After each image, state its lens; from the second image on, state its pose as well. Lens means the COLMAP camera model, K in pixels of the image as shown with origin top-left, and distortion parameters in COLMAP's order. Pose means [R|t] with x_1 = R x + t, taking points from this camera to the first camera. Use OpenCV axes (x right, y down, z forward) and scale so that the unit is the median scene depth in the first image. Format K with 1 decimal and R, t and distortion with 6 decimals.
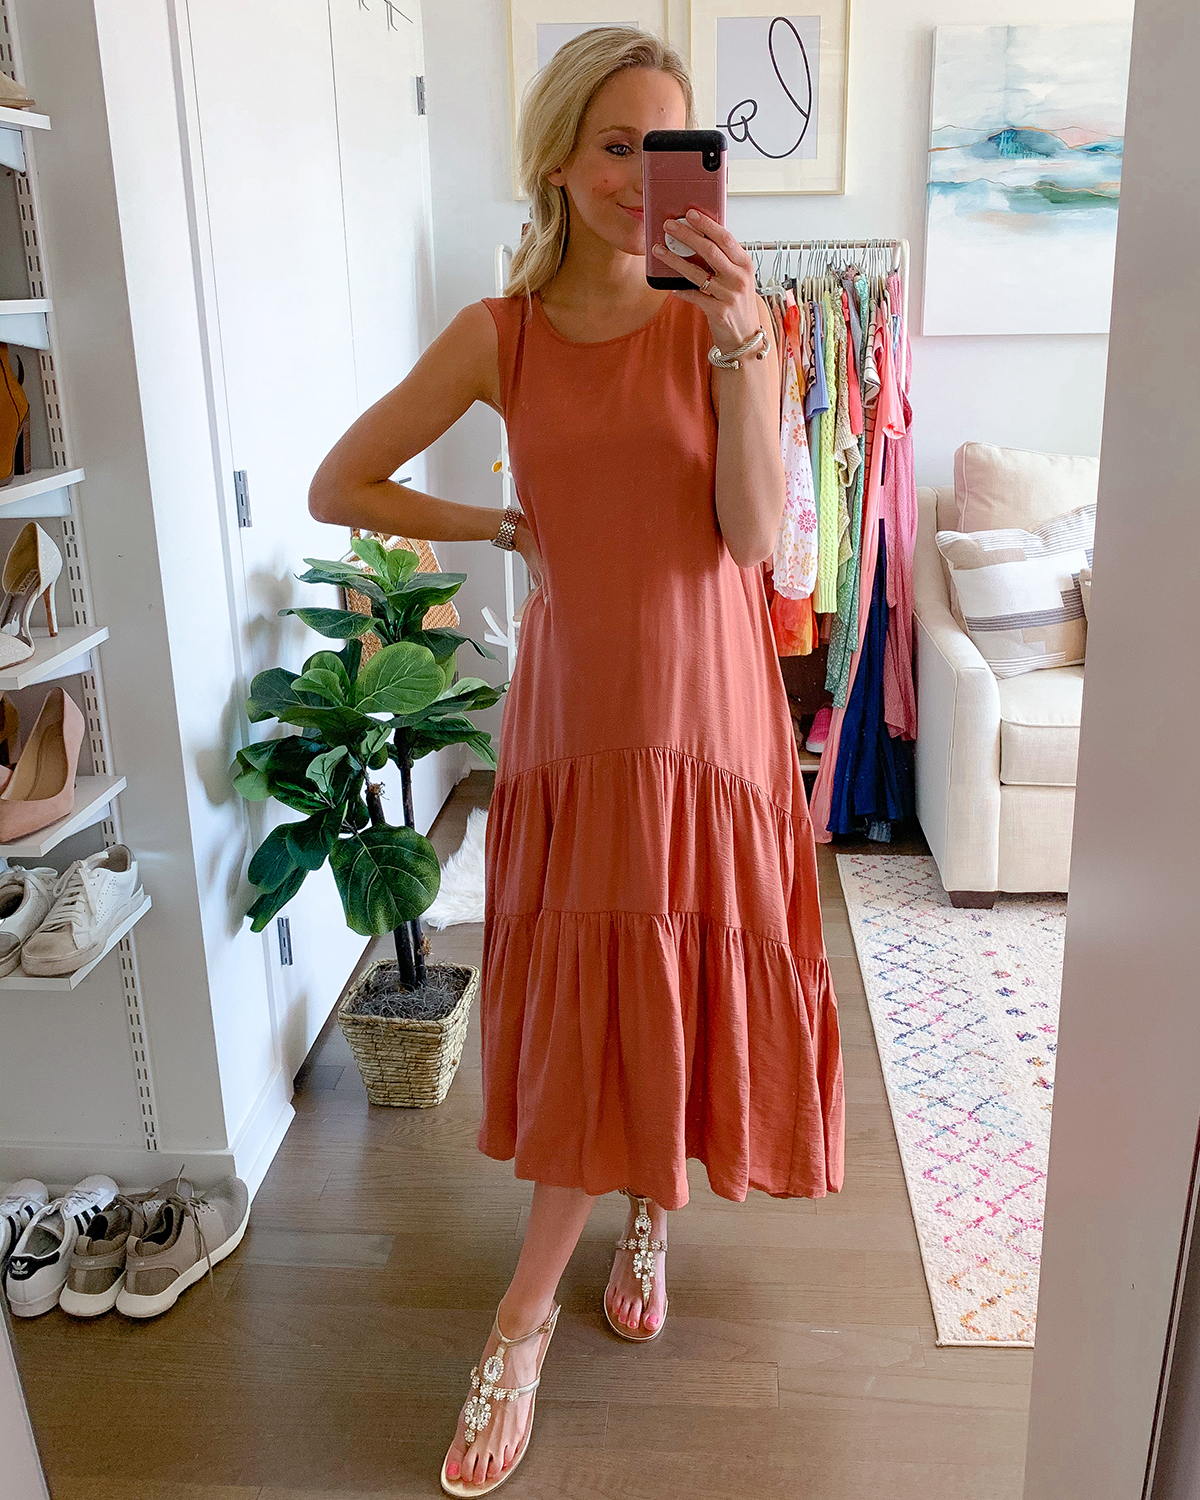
lens RADIAL K [[1307.7, 0, 645.2], [0, 1307.7, 663.2], [0, 0, 1]] dist [-0.006252, 0.010567]
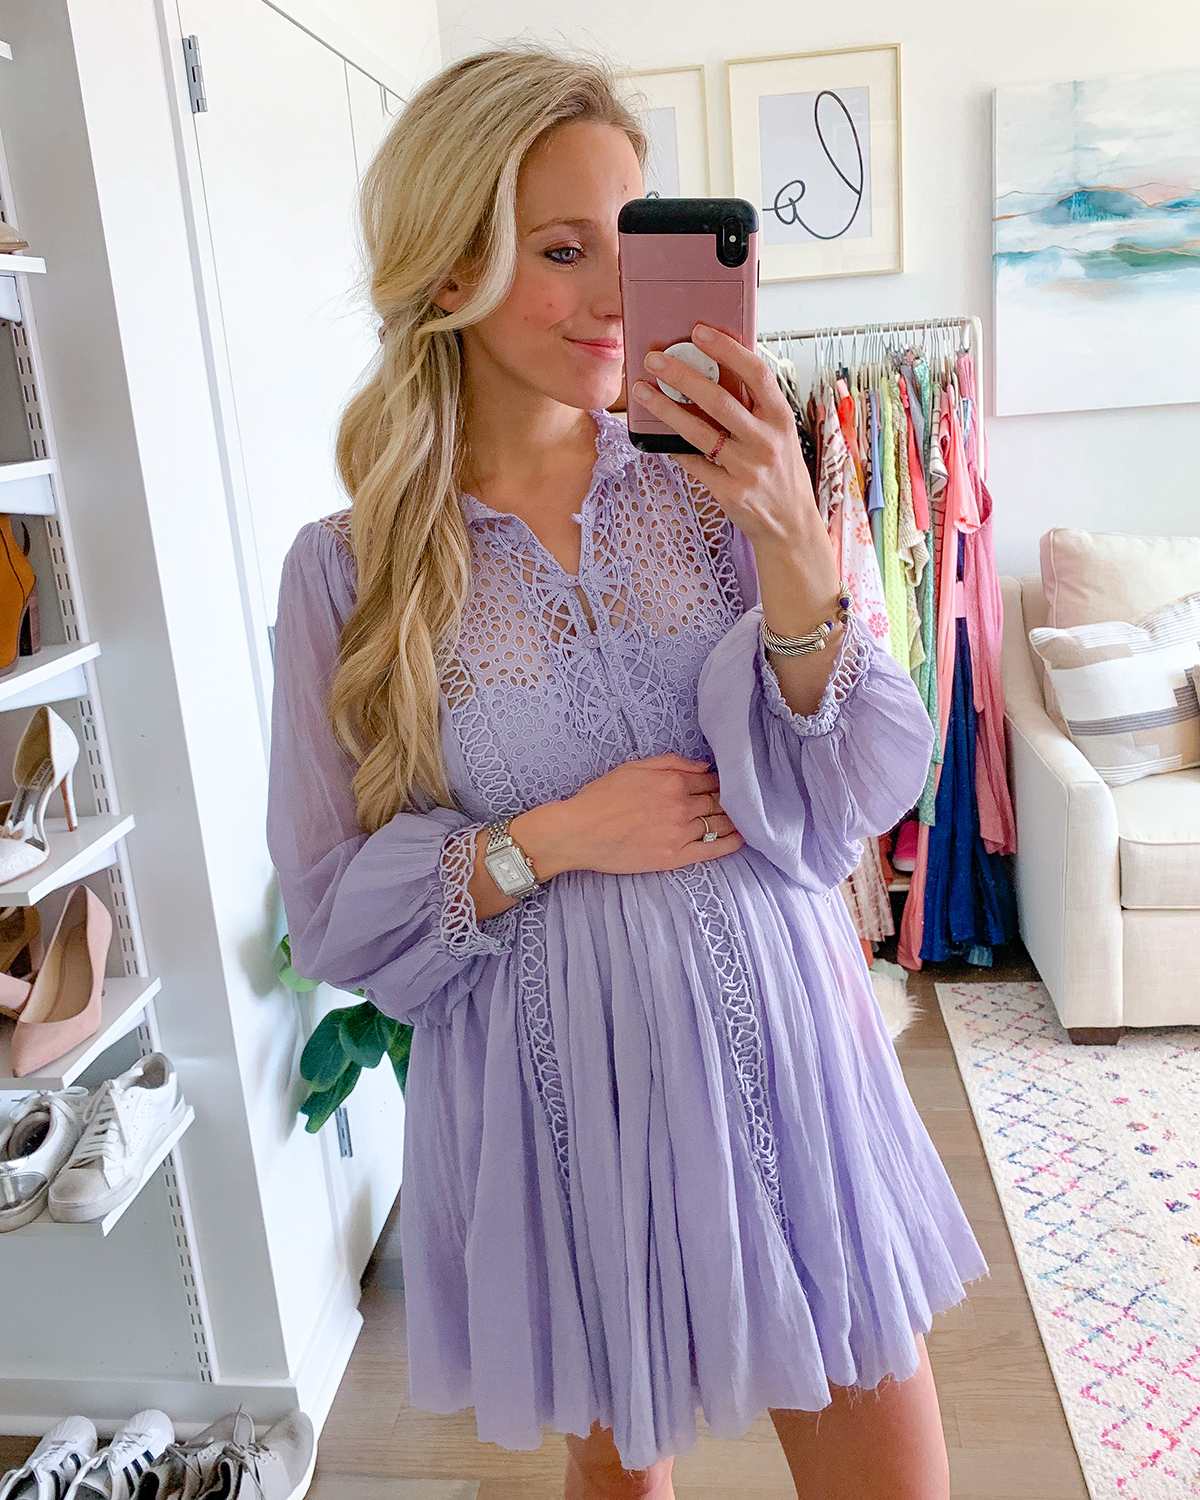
lens RADIAL K [[1305.2, 0, 612.5], [0, 1305.2, 707.3], [0, 0, 1]] dist [-0.002576, 0.004194]
pose [[0.996826, -0.048623, -0.063034, -0.018929], [0.046797, 0.998450, -0.030135, -0.048295], [0.064401, 0.027090, 0.997556, 0.102732]]
